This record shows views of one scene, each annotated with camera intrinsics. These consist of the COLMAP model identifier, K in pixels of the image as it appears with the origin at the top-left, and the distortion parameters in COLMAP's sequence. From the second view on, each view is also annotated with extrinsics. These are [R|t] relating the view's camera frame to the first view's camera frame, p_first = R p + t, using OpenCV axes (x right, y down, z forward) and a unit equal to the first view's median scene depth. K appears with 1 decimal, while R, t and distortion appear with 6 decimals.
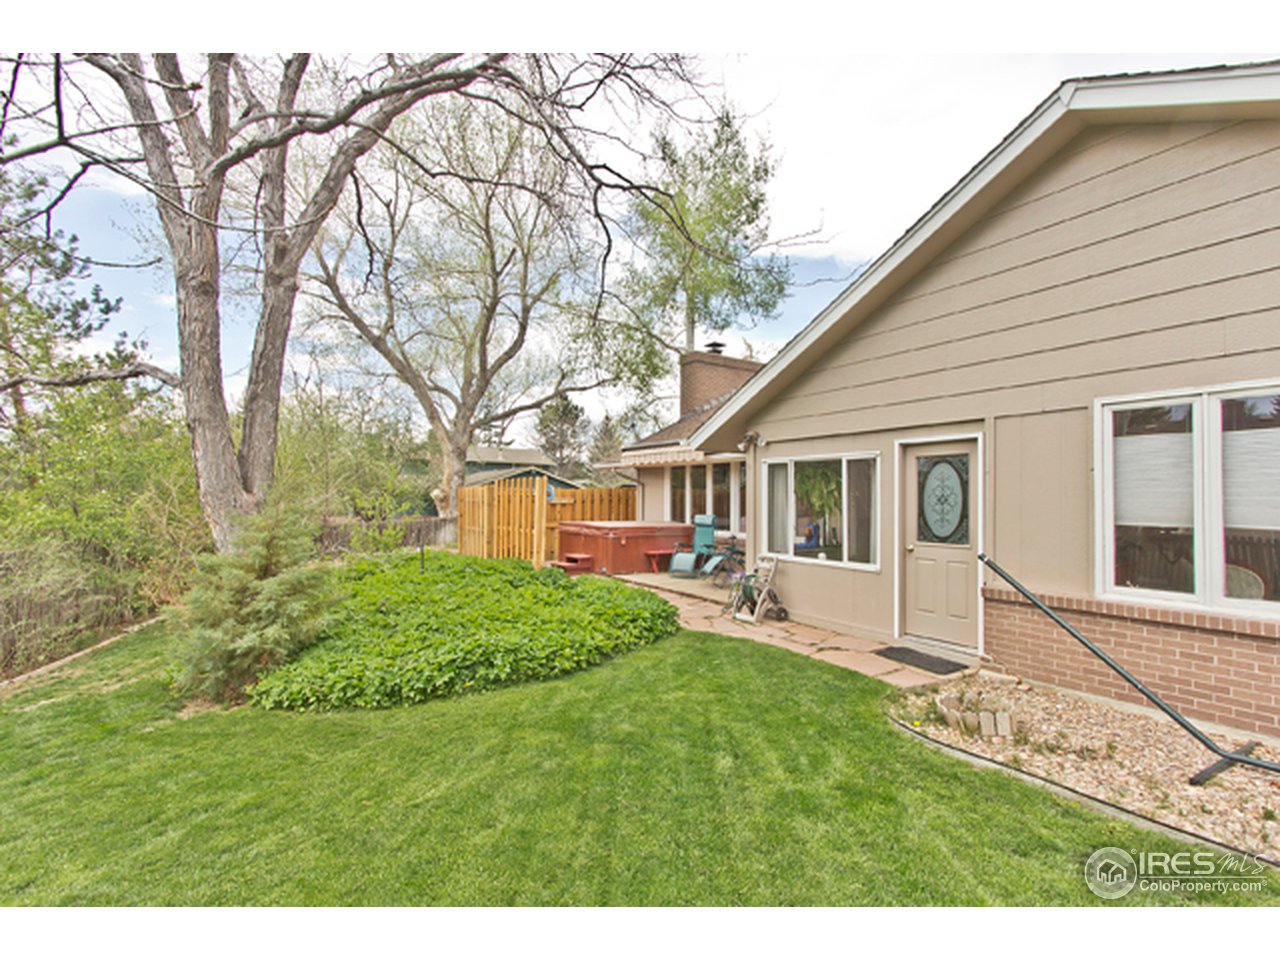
lens RADIAL K [[583.3, 0, 643.9], [0, 583.3, 492.3], [0, 0, 1]] dist [-0.015808, 0.000036]
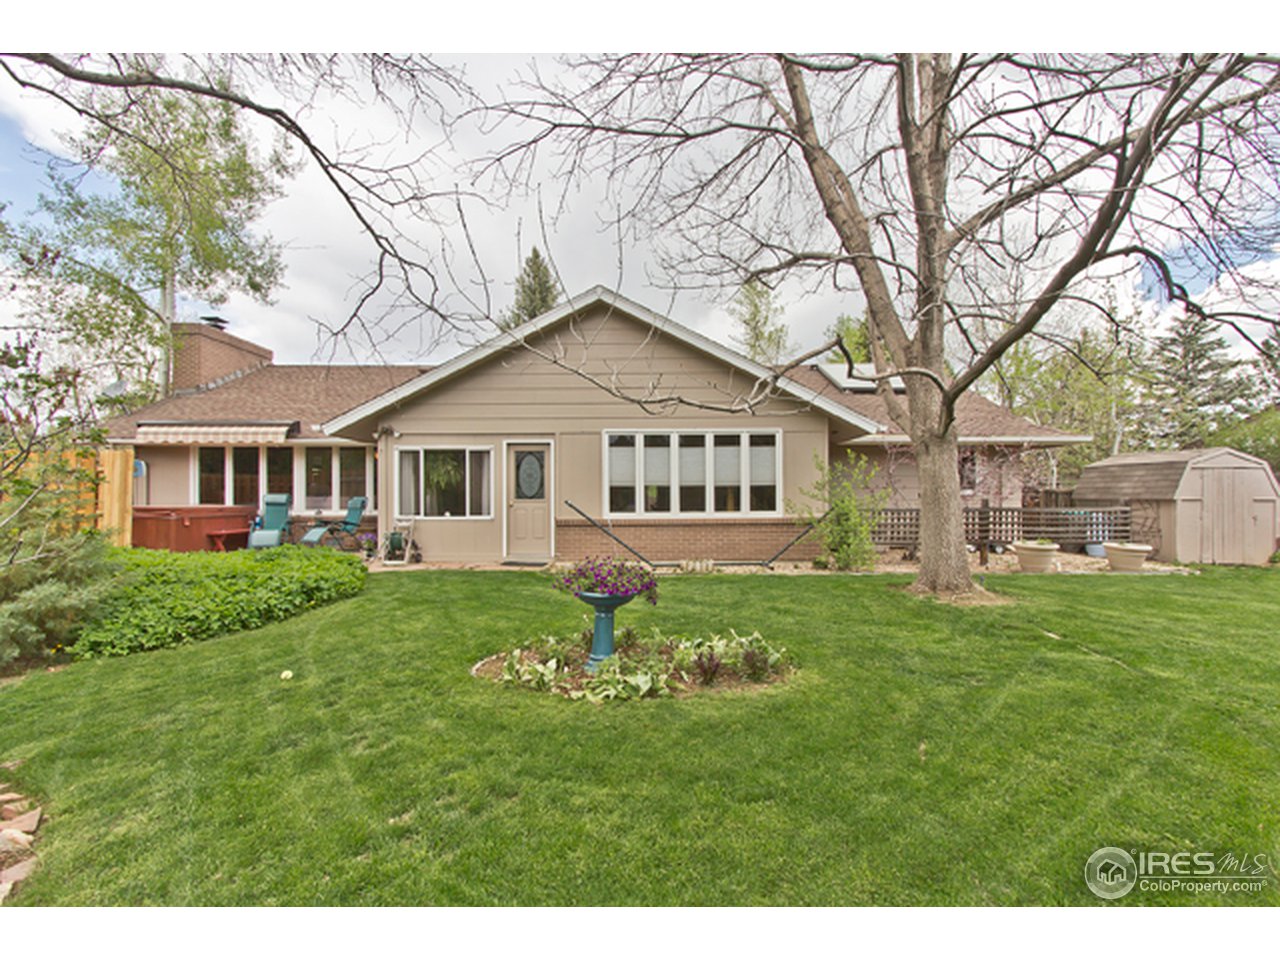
lens RADIAL K [[583.3, 0, 643.9], [0, 583.3, 492.3], [0, 0, 1]] dist [-0.015808, 0.000036]
pose [[0.543047, -0.011793, 0.839620, -0.706247], [-0.001486, 0.999886, 0.015005, 0.031970], [-0.839701, -0.009395, 0.542967, -0.243880]]
